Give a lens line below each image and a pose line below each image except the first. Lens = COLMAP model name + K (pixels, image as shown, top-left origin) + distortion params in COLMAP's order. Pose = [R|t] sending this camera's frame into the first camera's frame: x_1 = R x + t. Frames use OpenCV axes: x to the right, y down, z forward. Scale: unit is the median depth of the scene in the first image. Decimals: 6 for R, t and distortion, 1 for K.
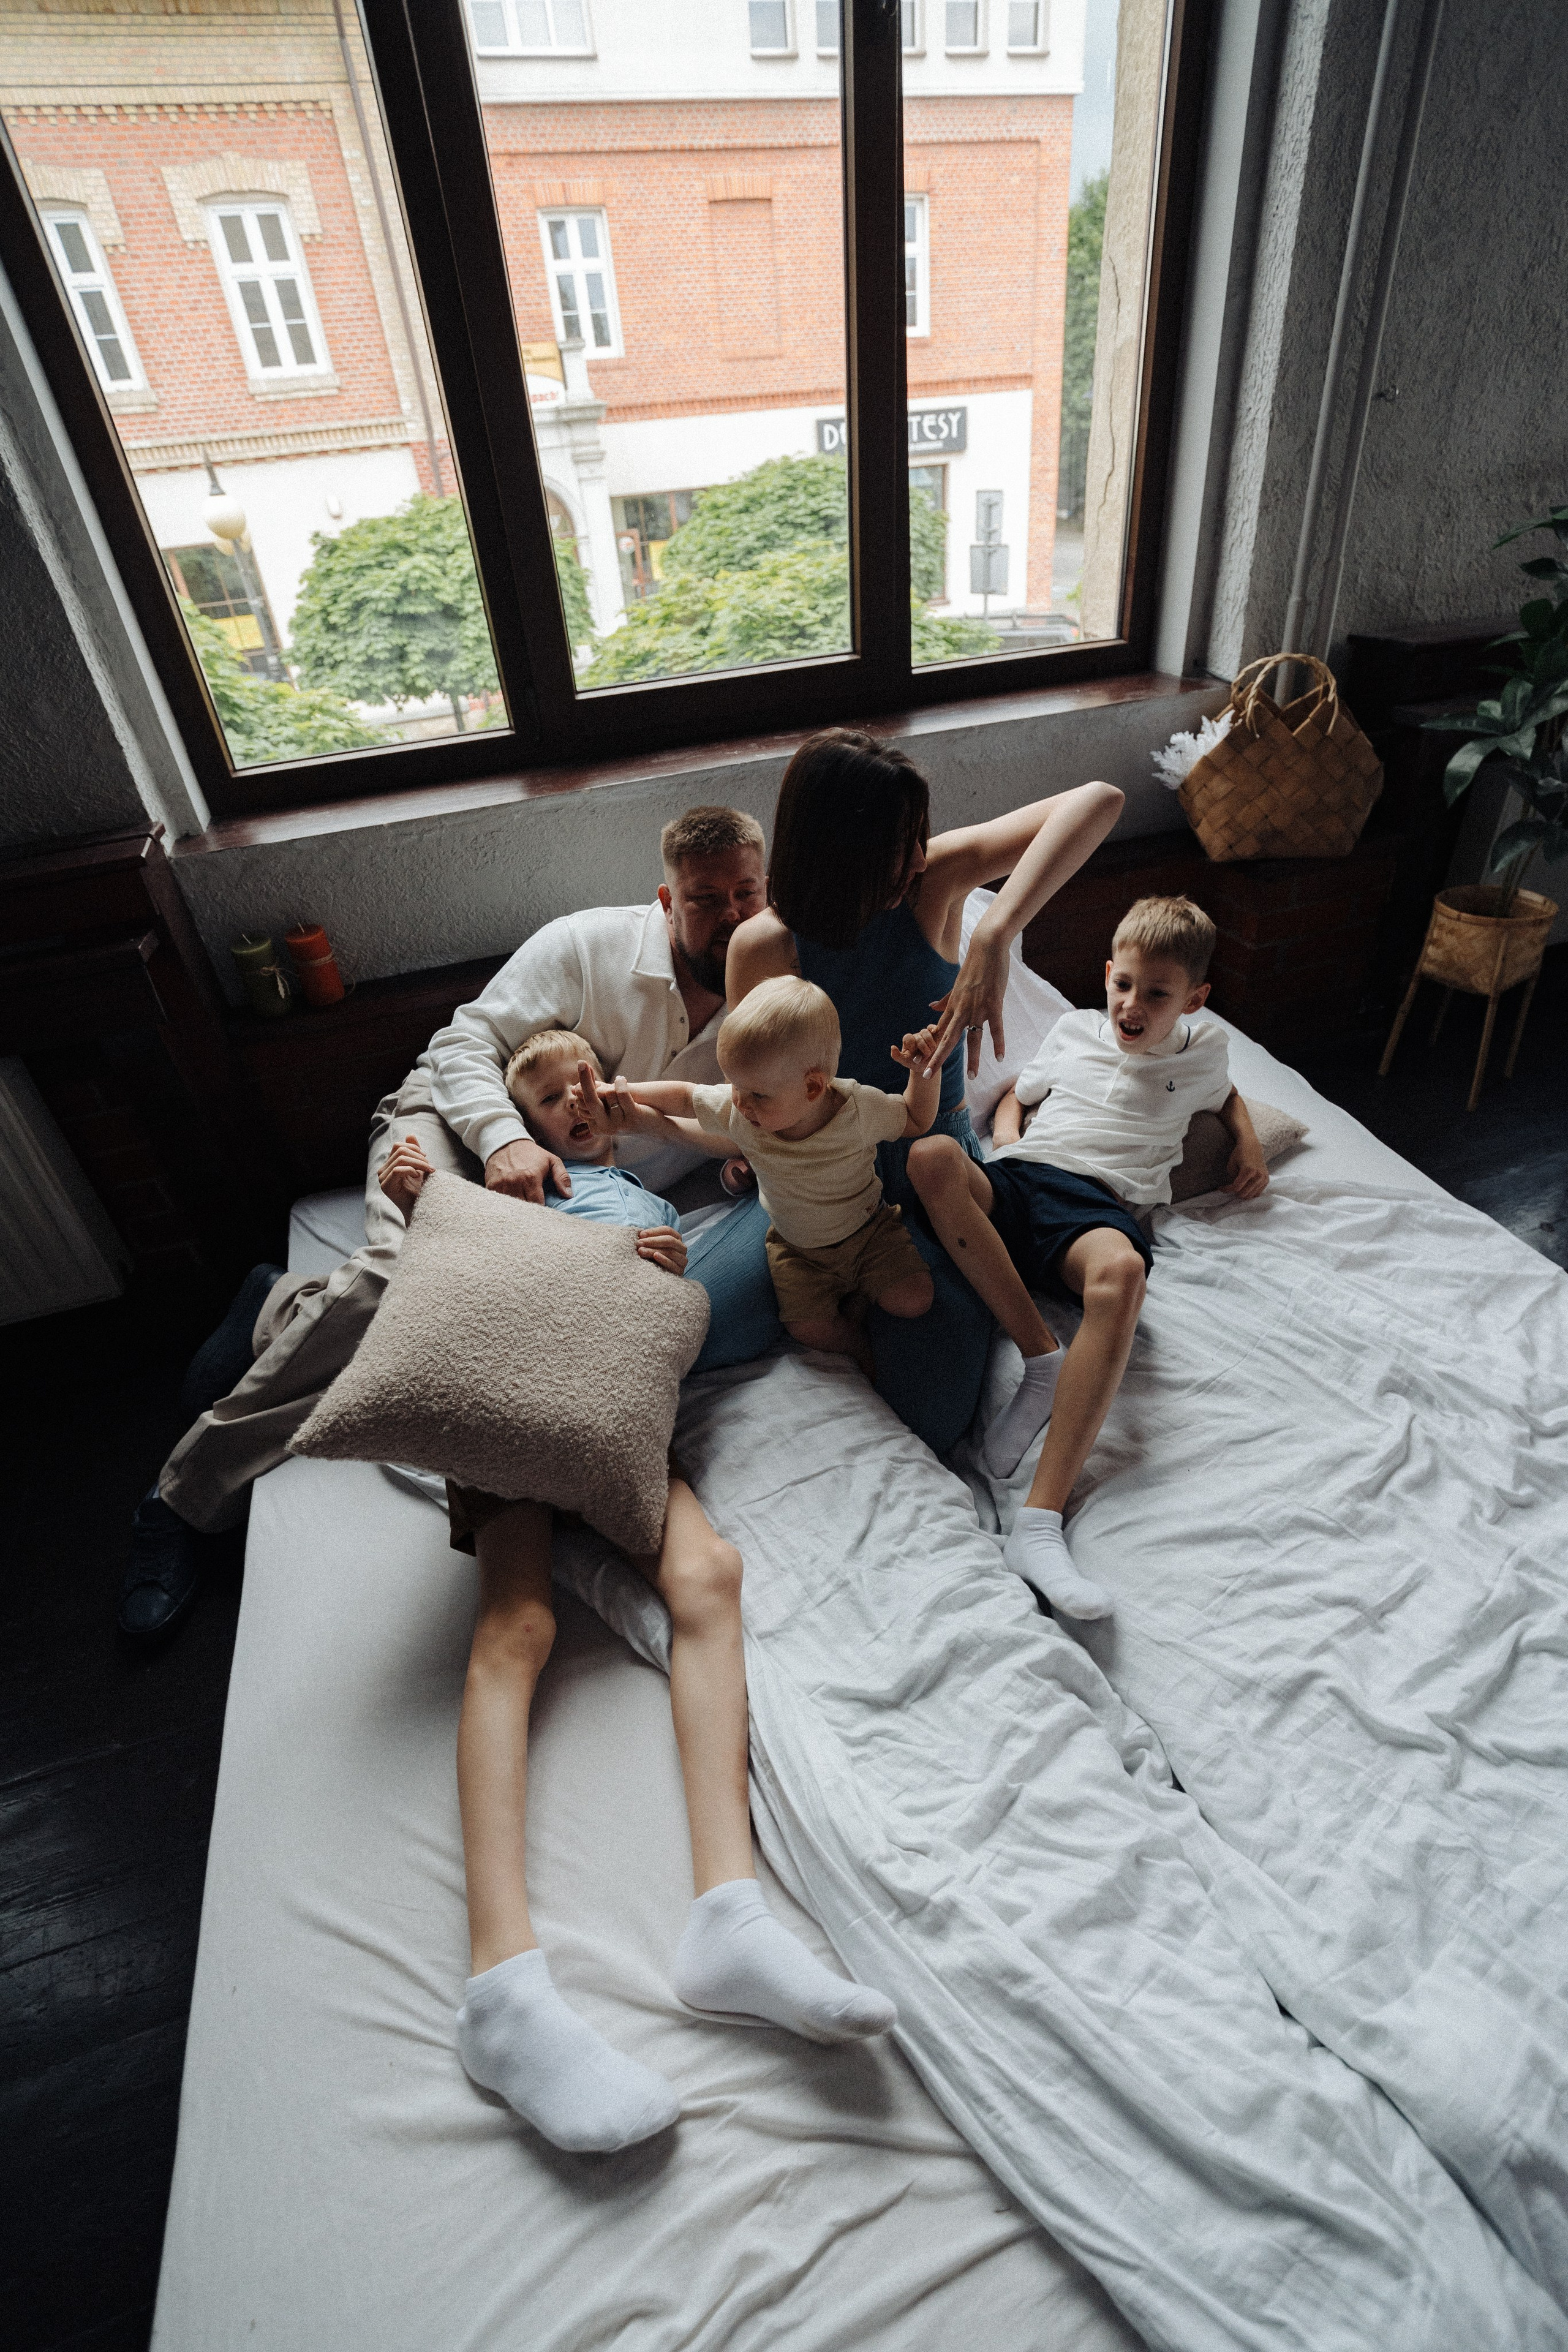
lens RADIAL K [[1079.2, 0, 799.7], [0, 1079.2, 1205.2], [0, 0, 1]] dist [-0.052698, 0.018754]
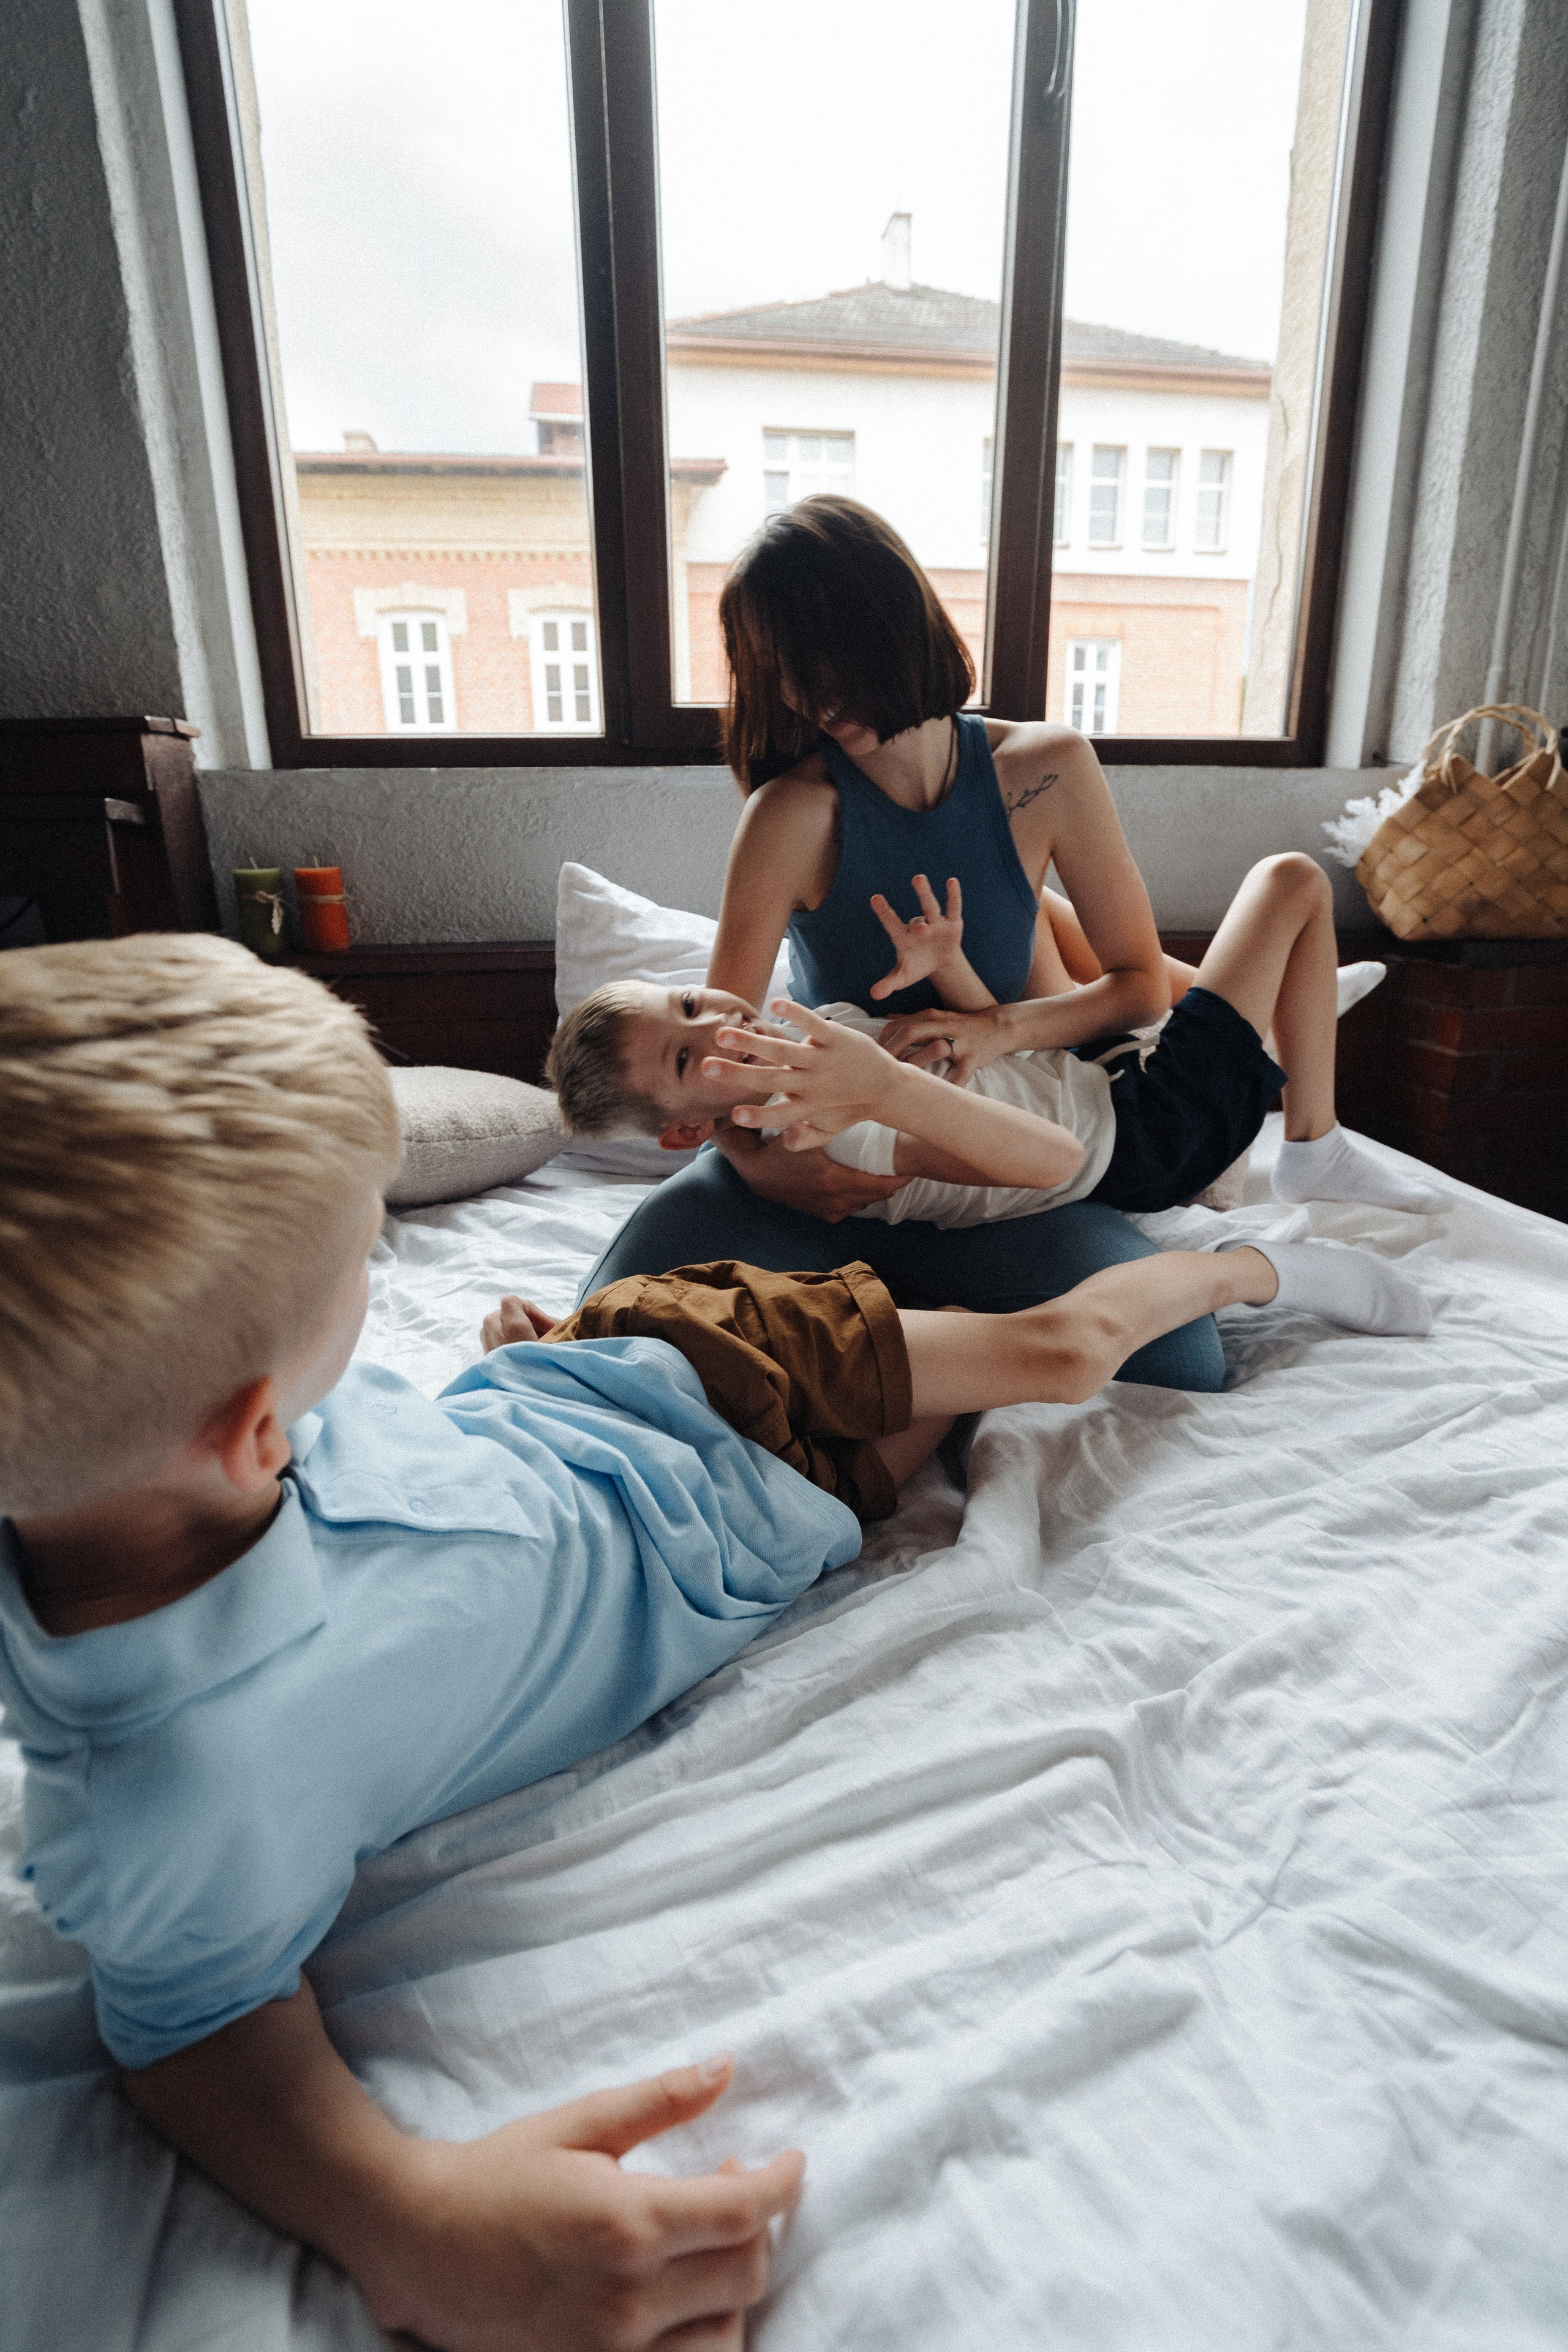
lens RADIAL K [[1079.2, 0, 791.9], [0, 1079.2, 1161.8], [0, 0, 1]] dist [-0.052698, 0.018754]
pose [[0.981926, 0.110552, -0.153620, 0.073436], [-0.154727, 0.936337, -0.315169, 0.162574], [0.108998, 0.333242, 0.936520, 0.247402]]
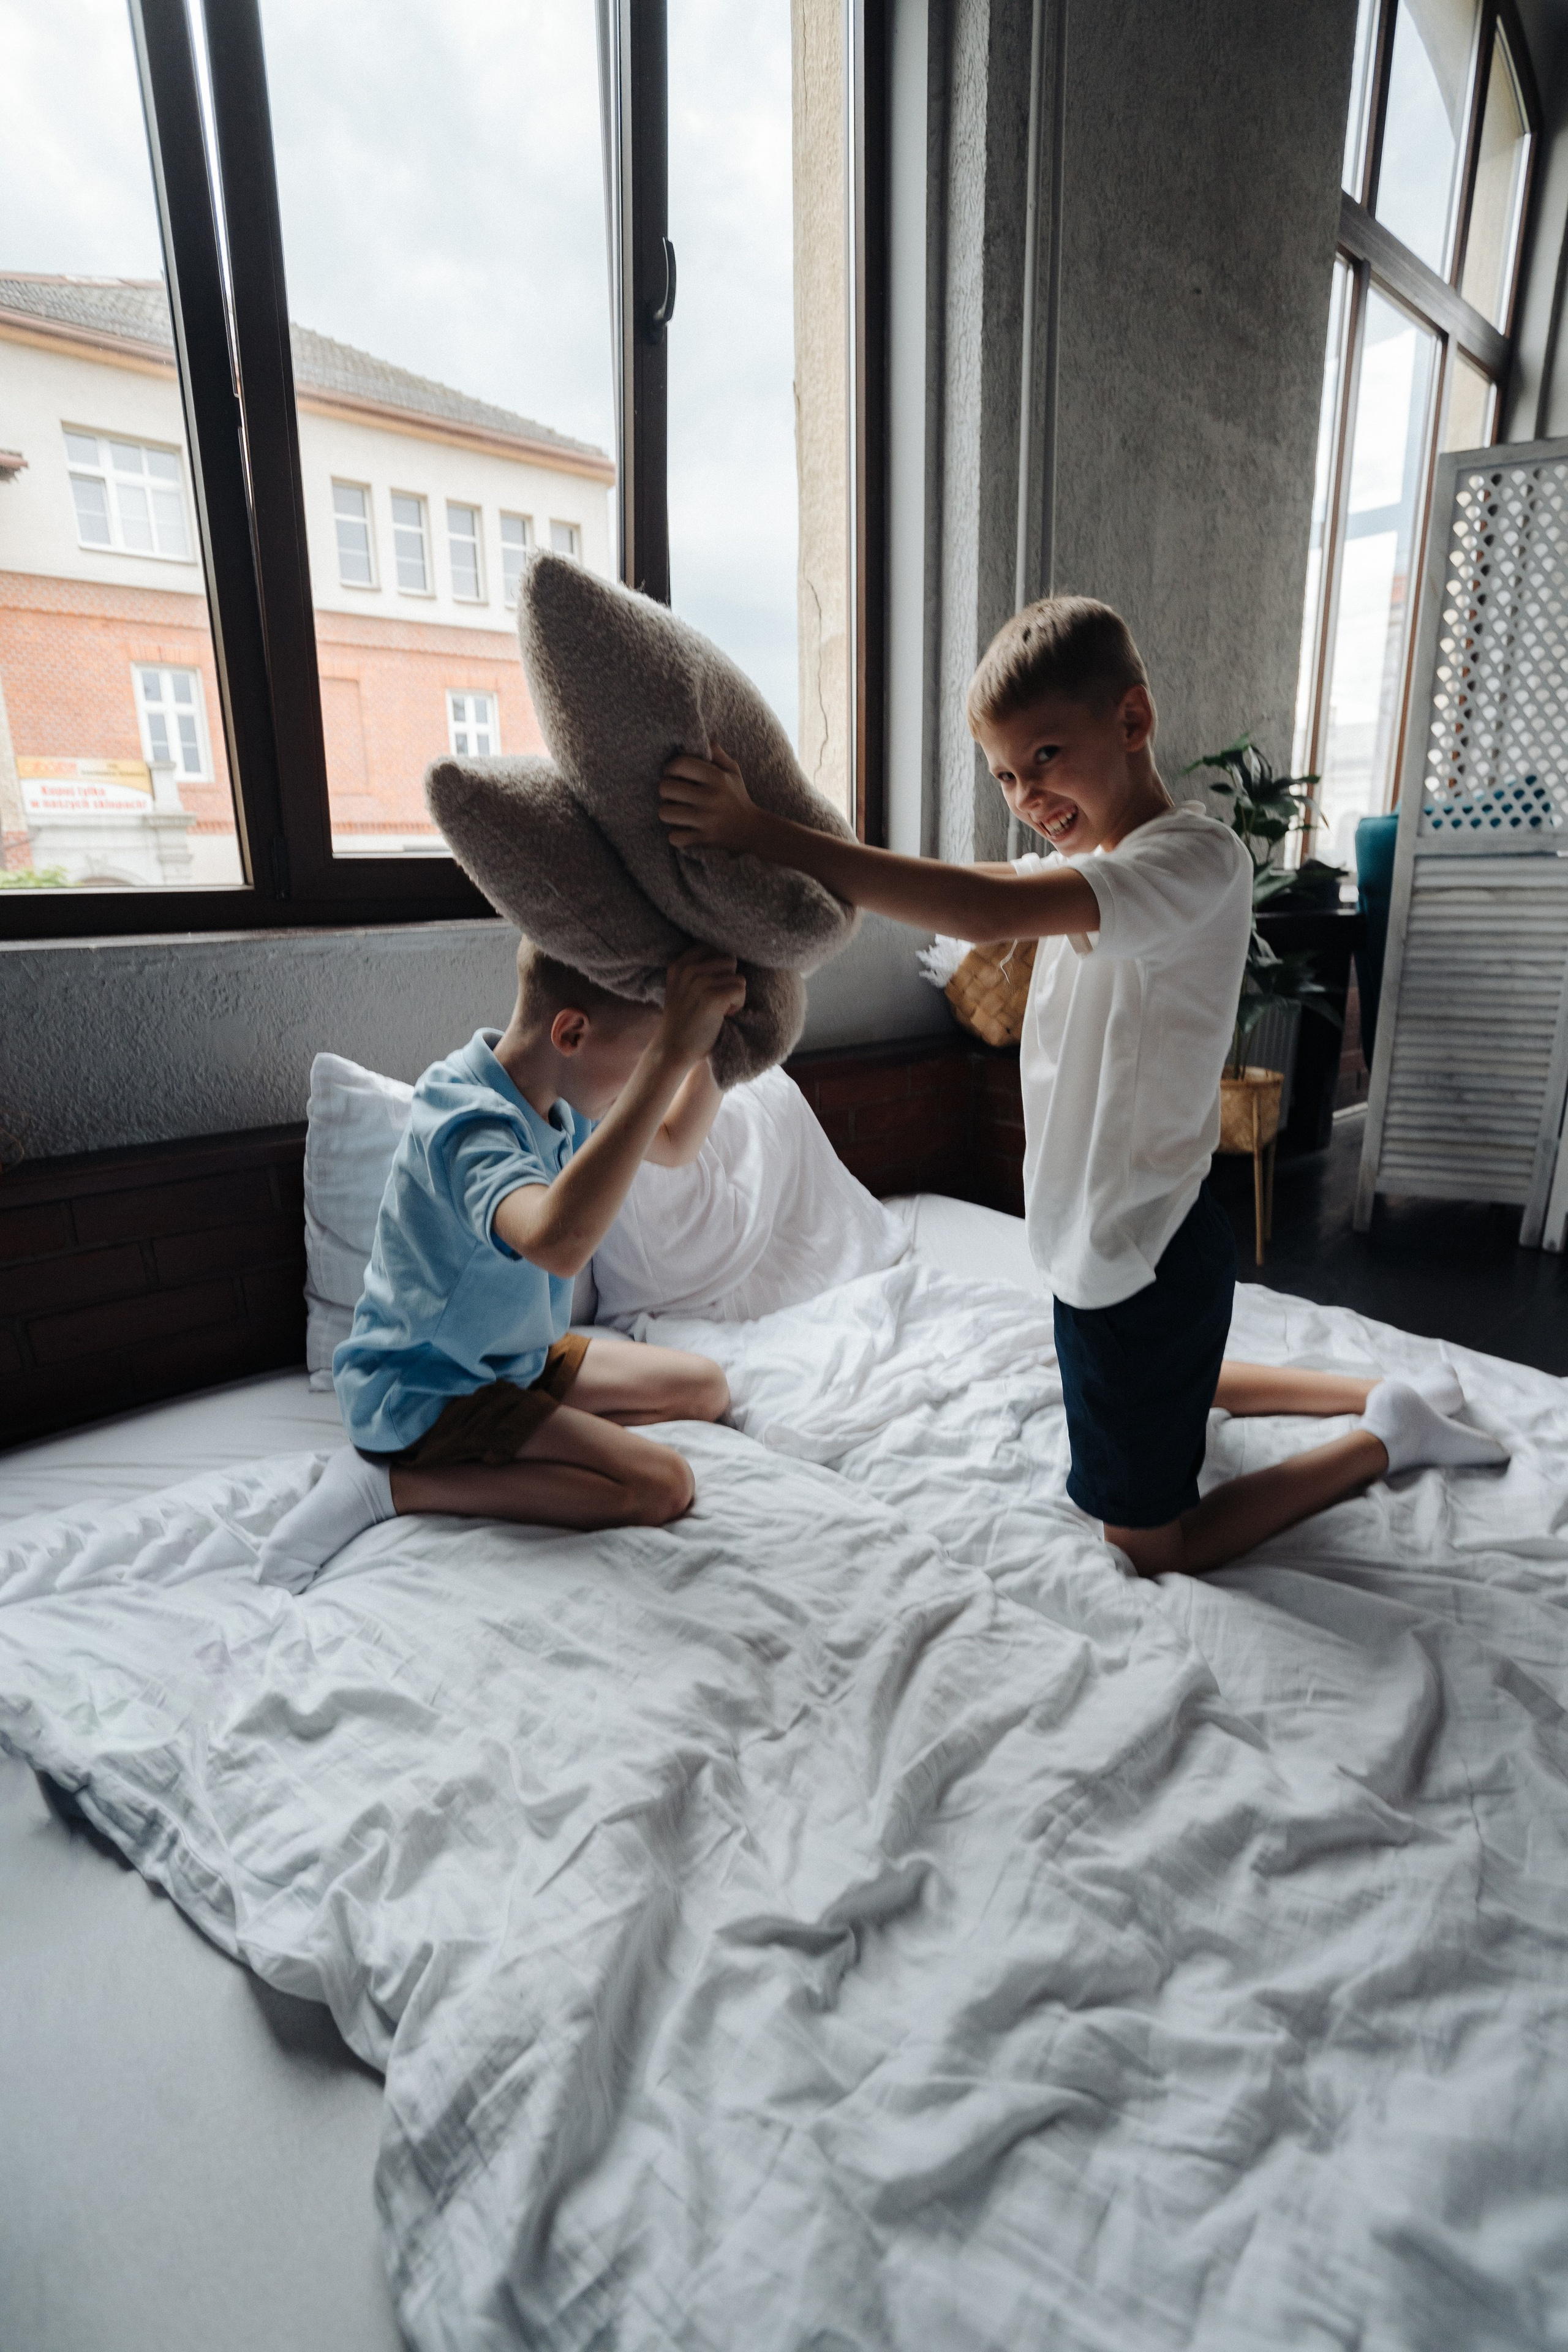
lens RADIAL K [[1079.2, 0, 786.4], [0, 1079.2, 1170.6], [0, 0, 1]] dist [-0.052698, 0.018754]
pose [[0.933747, -0.034088, 0.356306, -0.169273], [0.162605, 0.927203, -0.337421, 0.104238], [-0.318866, 0.373004, 0.871317, 0.206803]]
